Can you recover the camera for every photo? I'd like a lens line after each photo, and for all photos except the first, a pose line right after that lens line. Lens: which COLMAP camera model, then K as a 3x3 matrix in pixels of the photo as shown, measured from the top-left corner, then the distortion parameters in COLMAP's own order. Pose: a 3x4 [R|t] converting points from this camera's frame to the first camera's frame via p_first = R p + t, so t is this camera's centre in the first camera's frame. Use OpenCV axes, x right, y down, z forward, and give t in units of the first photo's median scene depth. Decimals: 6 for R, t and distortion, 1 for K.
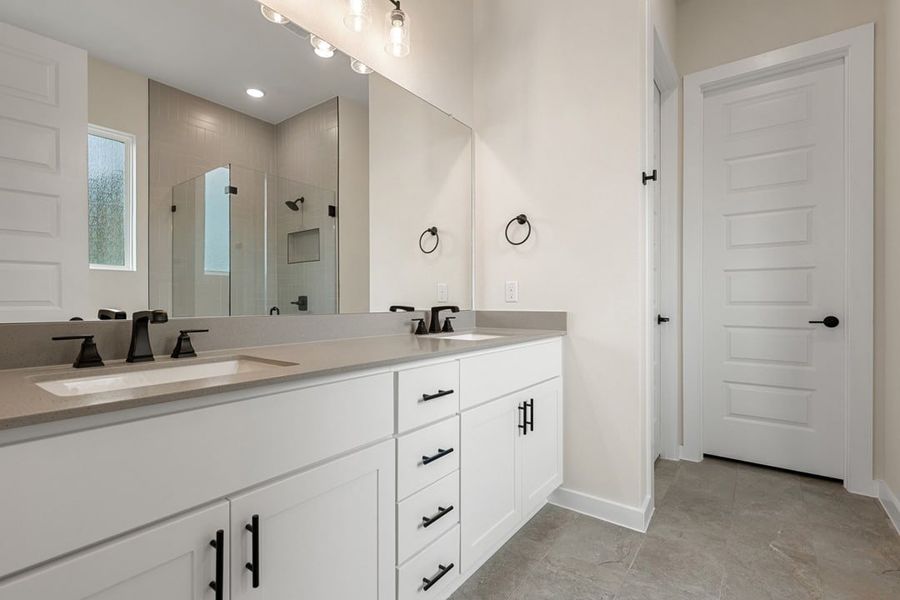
lens RADIAL K [[413.8, 0, 455.0], [0, 413.8, 301.0], [0, 0, 1]] dist [-0.000324, 0.000725]
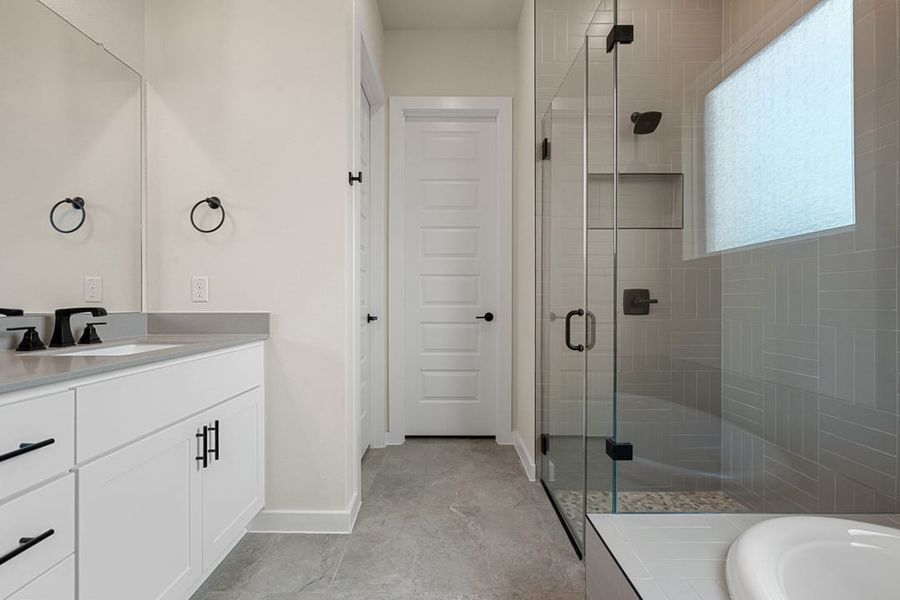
lens RADIAL K [[397.2, 0, 450.8], [0, 397.2, 296.2], [0, 0, 1]] dist [-0.001162, -0.001081]
pose [[0.799907, 0.008510, 0.600064, 0.065714], [-0.001519, 0.999925, -0.012156, 0.000245], [-0.600123, 0.008812, 0.799860, 0.075279]]
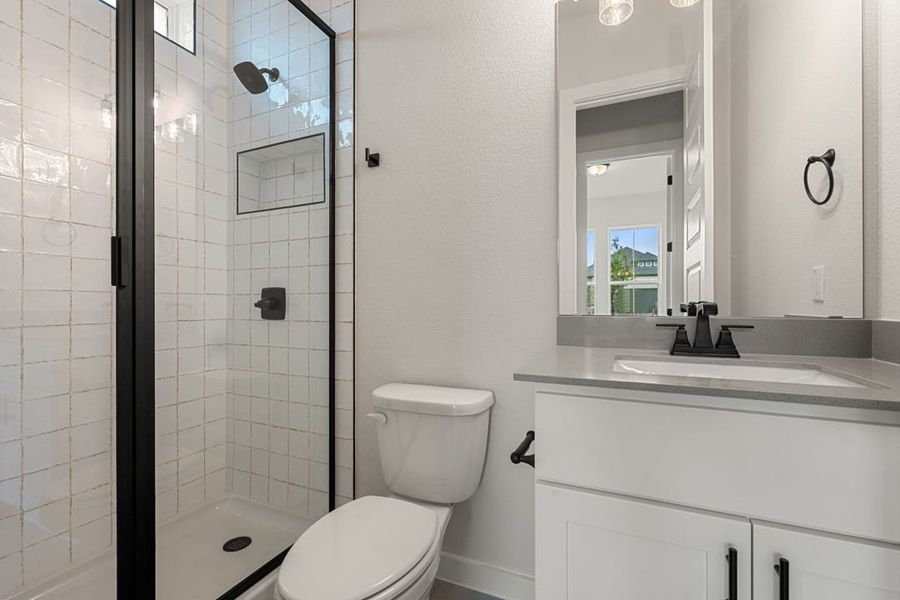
lens RADIAL K [[400.2, 0, 449.2], [0, 400.2, 303.1], [0, 0, 1]] dist [-0.005218, -0.000726]
pose [[0.222654, 0.000629, -0.974897, 0.343911], [0.010193, 0.999944, 0.002973, 0.005238], [0.974844, -0.010599, 0.222635, 0.469354]]
